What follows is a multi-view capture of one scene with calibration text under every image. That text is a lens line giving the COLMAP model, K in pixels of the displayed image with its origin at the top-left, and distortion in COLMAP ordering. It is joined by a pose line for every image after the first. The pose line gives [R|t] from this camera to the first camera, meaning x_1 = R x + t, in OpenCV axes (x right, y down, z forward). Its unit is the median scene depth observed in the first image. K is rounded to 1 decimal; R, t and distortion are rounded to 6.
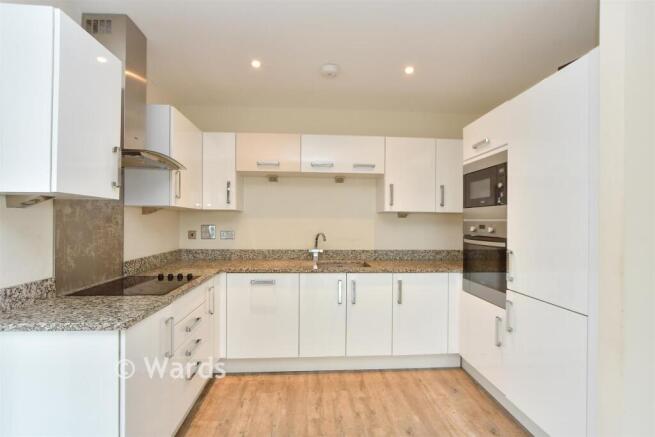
lens RADIAL K [[299.1, 0, 326.9], [0, 299.1, 220.9], [0, 0, 1]] dist [0.000856, 0.000091]
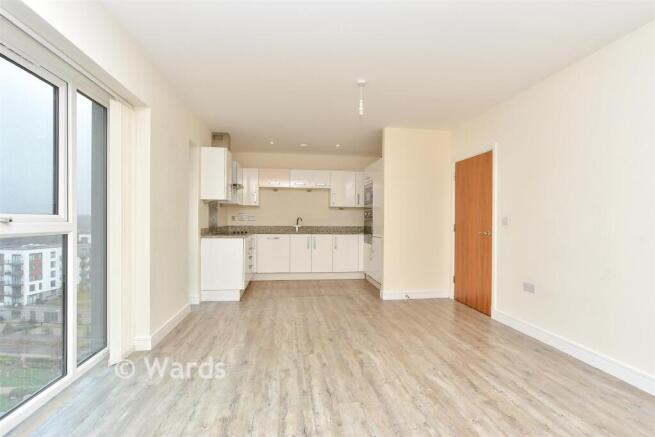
lens RADIAL K [[299.1, 0, 329.9], [0, 299.1, 218.0], [0, 0, 1]] dist [0.000856, 0.000091]
pose [[0.996528, -0.000229, 0.083255, 0.015396], [0.000131, 0.999999, 0.001181, 0.046866], [-0.083255, -0.001166, 0.996528, -1.092372]]
